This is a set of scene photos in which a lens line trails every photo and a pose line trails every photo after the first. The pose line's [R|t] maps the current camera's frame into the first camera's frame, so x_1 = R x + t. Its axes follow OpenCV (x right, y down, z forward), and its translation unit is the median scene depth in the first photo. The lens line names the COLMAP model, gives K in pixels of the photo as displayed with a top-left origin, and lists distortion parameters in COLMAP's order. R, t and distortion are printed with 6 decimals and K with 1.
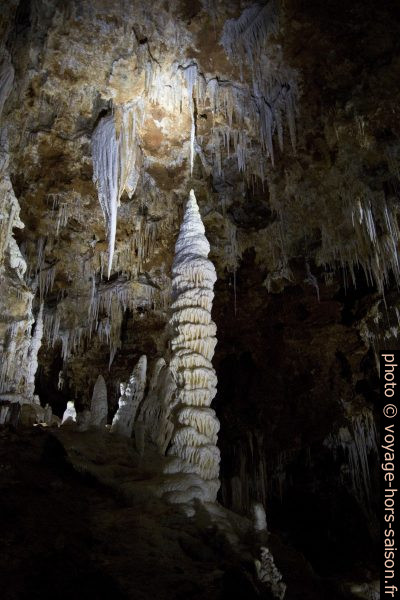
lens RADIAL K [[537.7, 0, 201.9], [0, 537.7, 285.4], [0, 0, 1]] dist [0.001906, -0.000241]
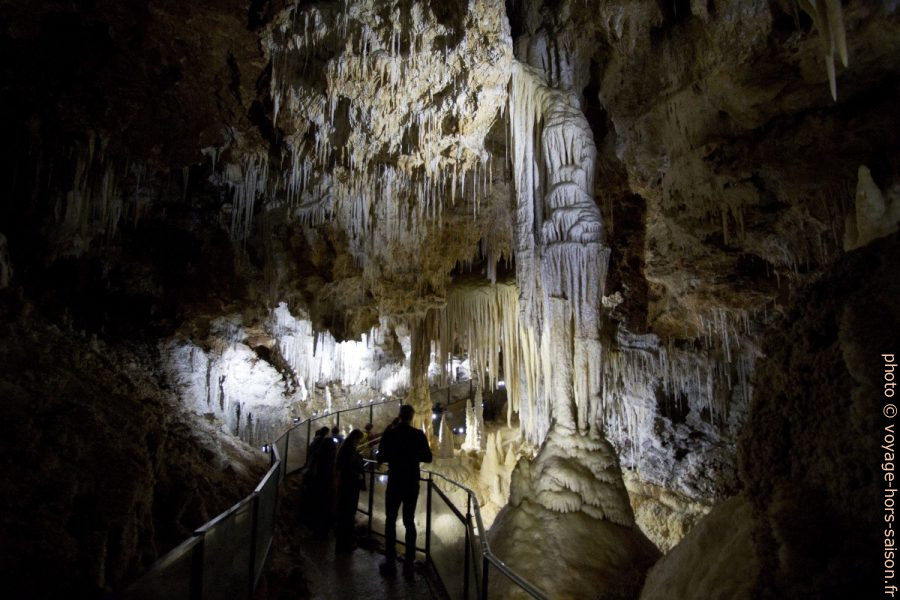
lens RADIAL K [[409.6, 0, 447.2], [0, 409.6, 297.9], [0, 0, 1]] dist [-0.017279, 0.000463]
pose [[0.829058, 0.099416, 0.550254, 0.230584], [-0.290480, 0.917436, 0.271905, 0.200875], [-0.477791, -0.385262, 0.789486, 0.229140]]
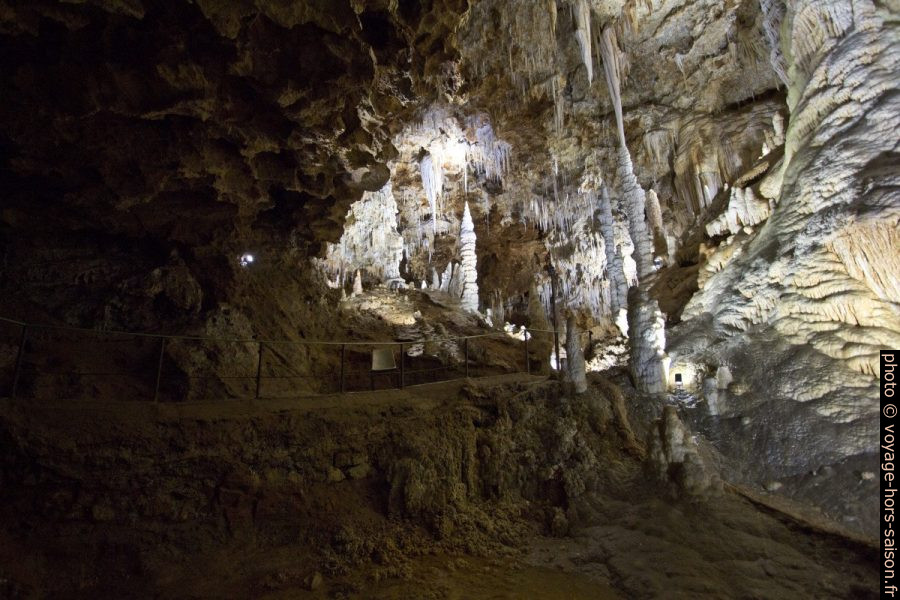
lens RADIAL K [[409.6, 0, 445.6], [0, 409.6, 295.5], [0, 0, 1]] dist [-0.017279, 0.000463]
pose [[0.996438, -0.030150, -0.078760, 0.016022], [0.050690, 0.960500, 0.273623, -0.189386], [0.067399, -0.276641, 0.958607, -0.691706]]
